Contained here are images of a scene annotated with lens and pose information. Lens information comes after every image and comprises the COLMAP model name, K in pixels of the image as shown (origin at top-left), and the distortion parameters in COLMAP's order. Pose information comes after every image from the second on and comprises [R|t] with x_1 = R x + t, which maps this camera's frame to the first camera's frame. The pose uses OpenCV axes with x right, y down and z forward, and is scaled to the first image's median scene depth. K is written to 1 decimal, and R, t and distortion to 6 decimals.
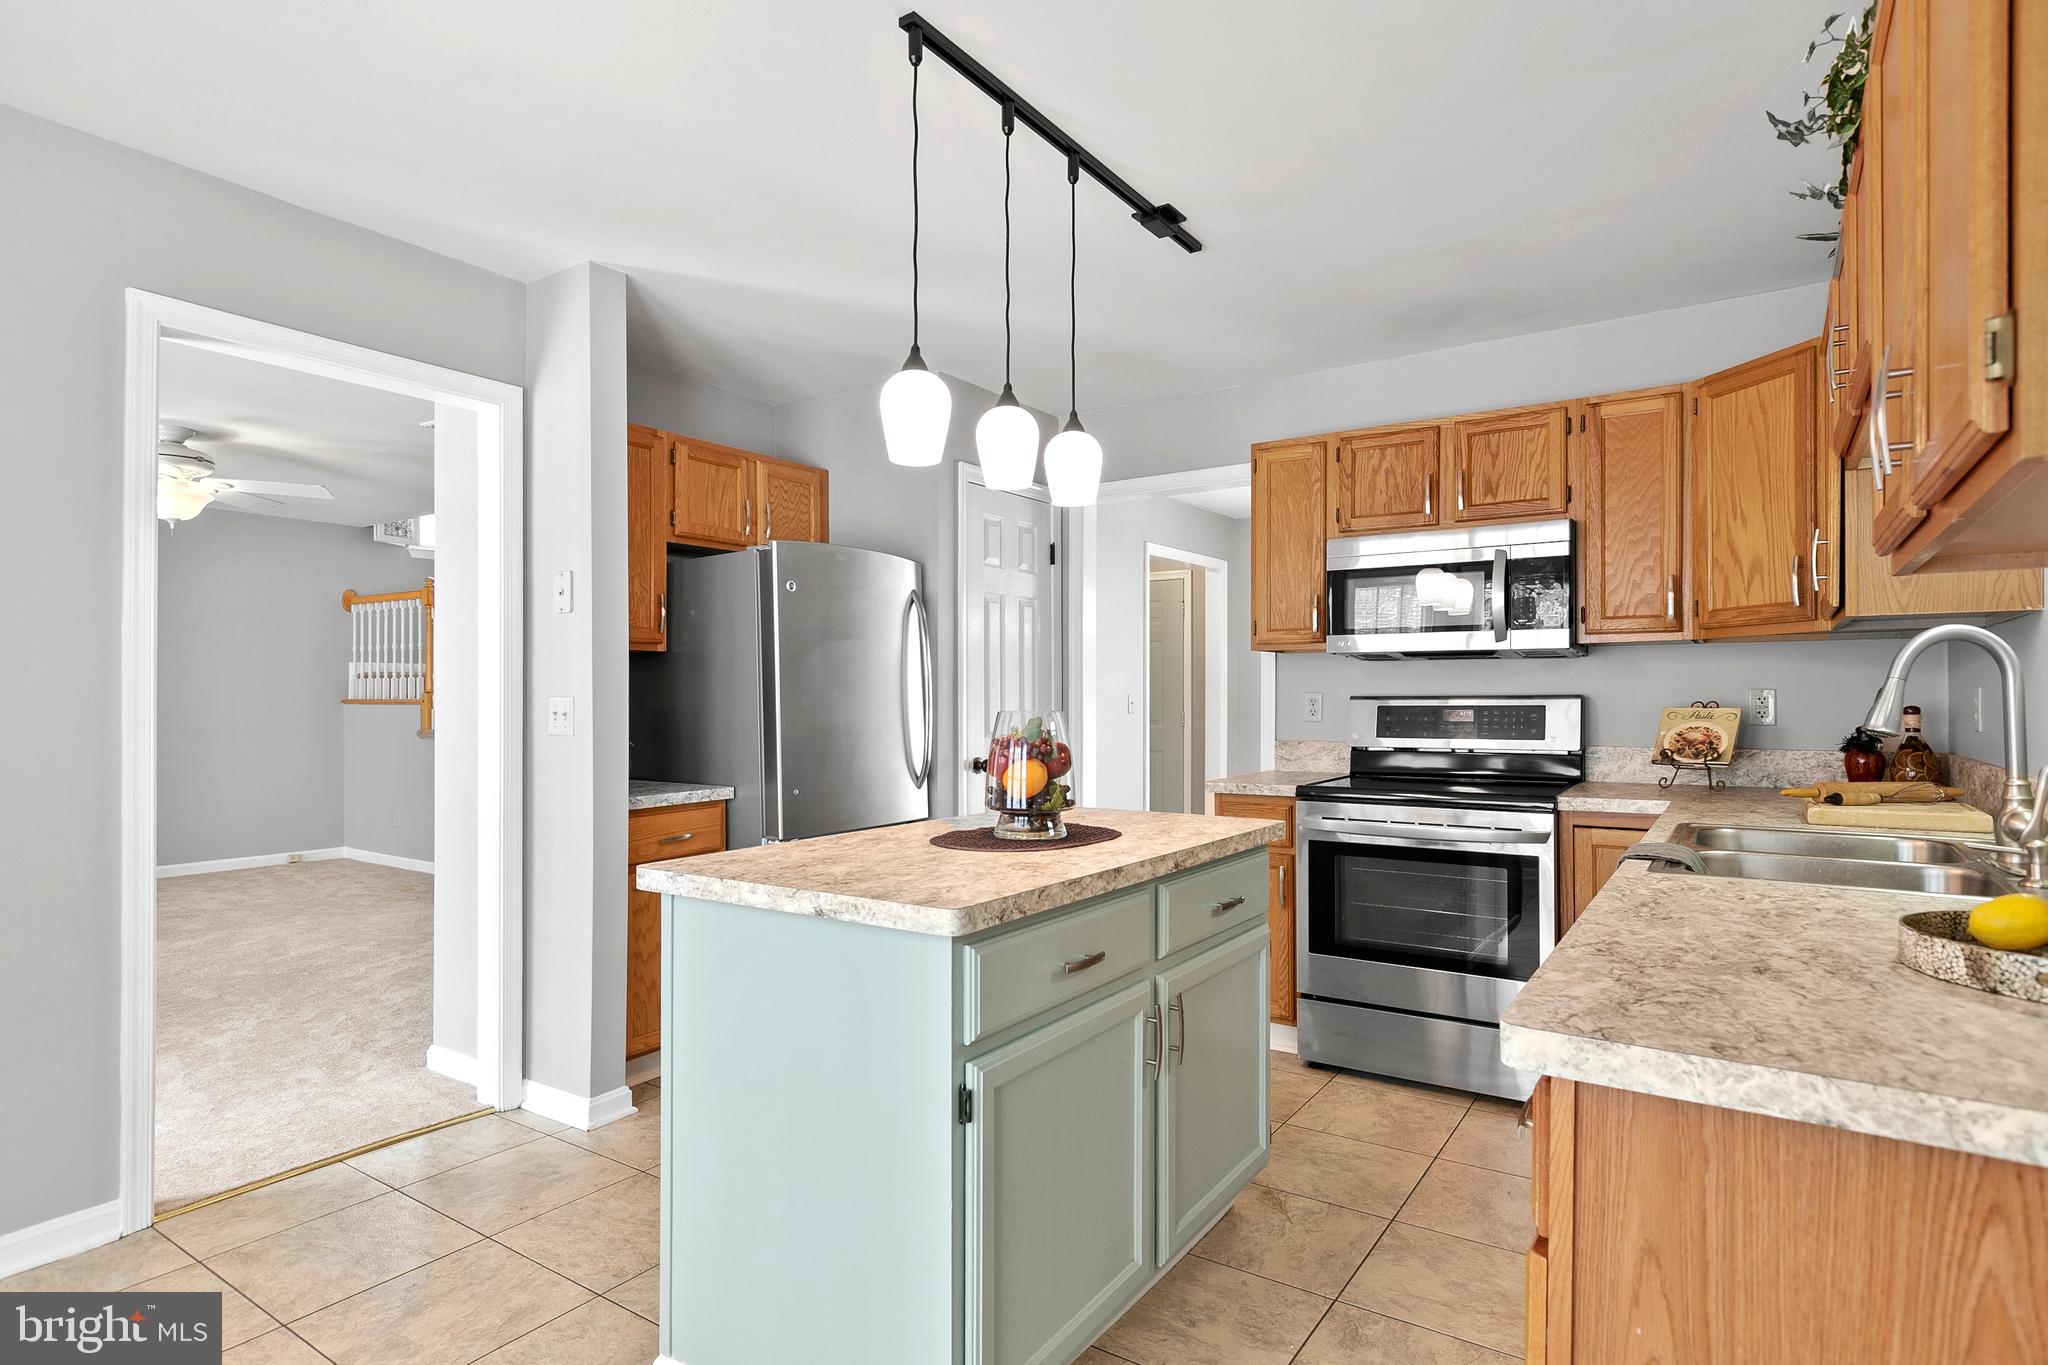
lens RADIAL K [[1092.0, 0, 1020.1], [0, 1092.0, 689.8], [0, 0, 1]] dist [0.003020, -0.000117]
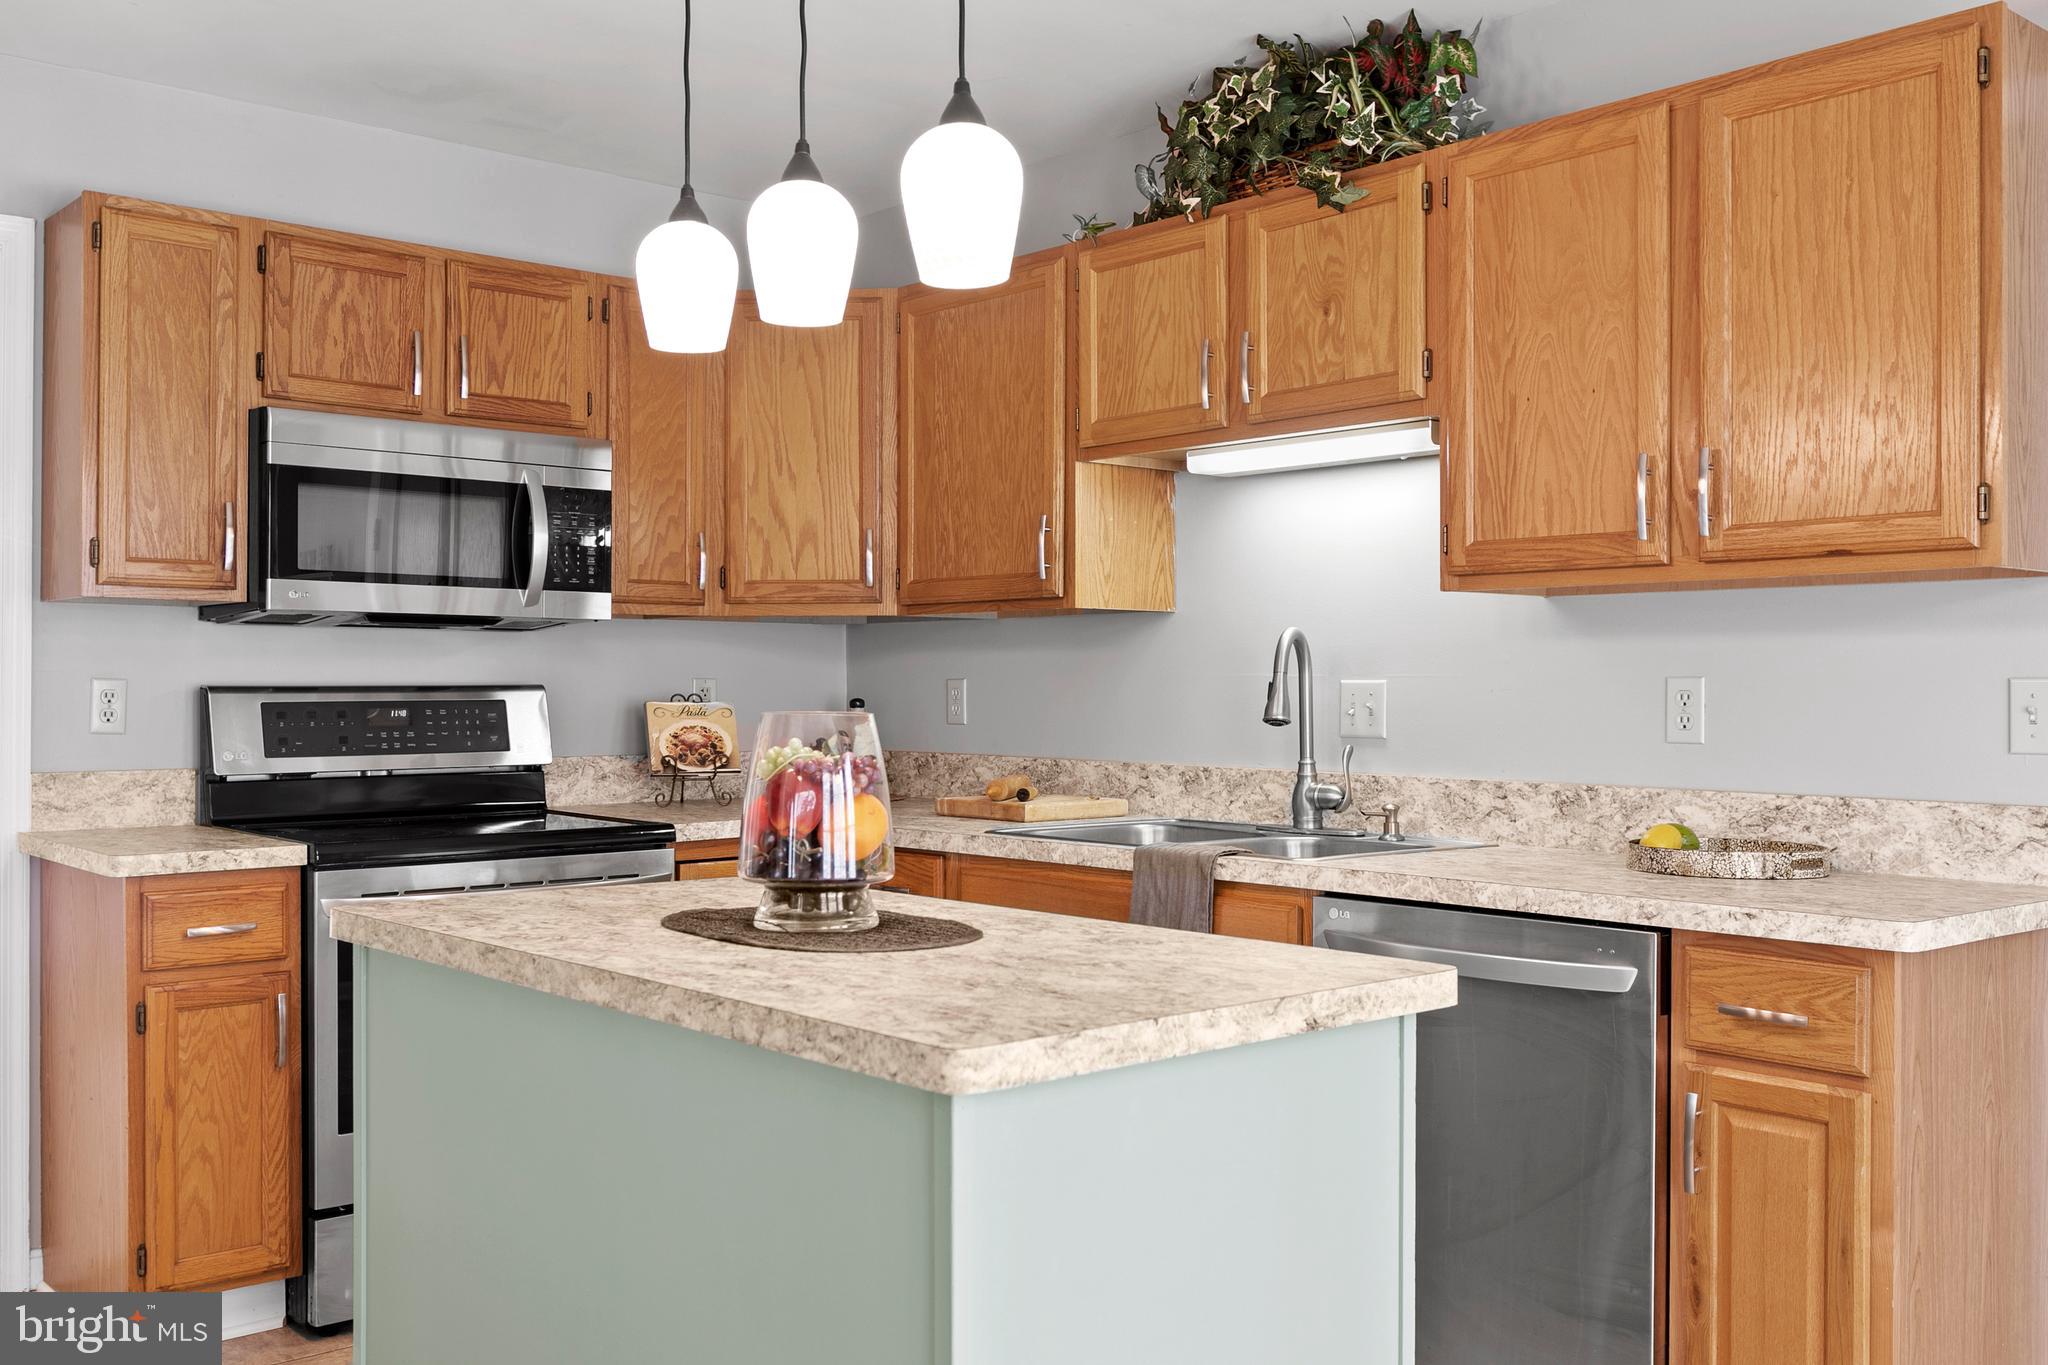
lens RADIAL K [[1874.3, 0, 1015.9], [0, 1874.3, 680.4], [0, 0, 1]] dist [-0.005943, 0.000000]
pose [[0.257722, 0.004962, 0.966206, -0.605358], [-0.008310, 0.999961, -0.002918, 0.002761], [-0.966183, -0.007277, 0.257753, 0.414484]]
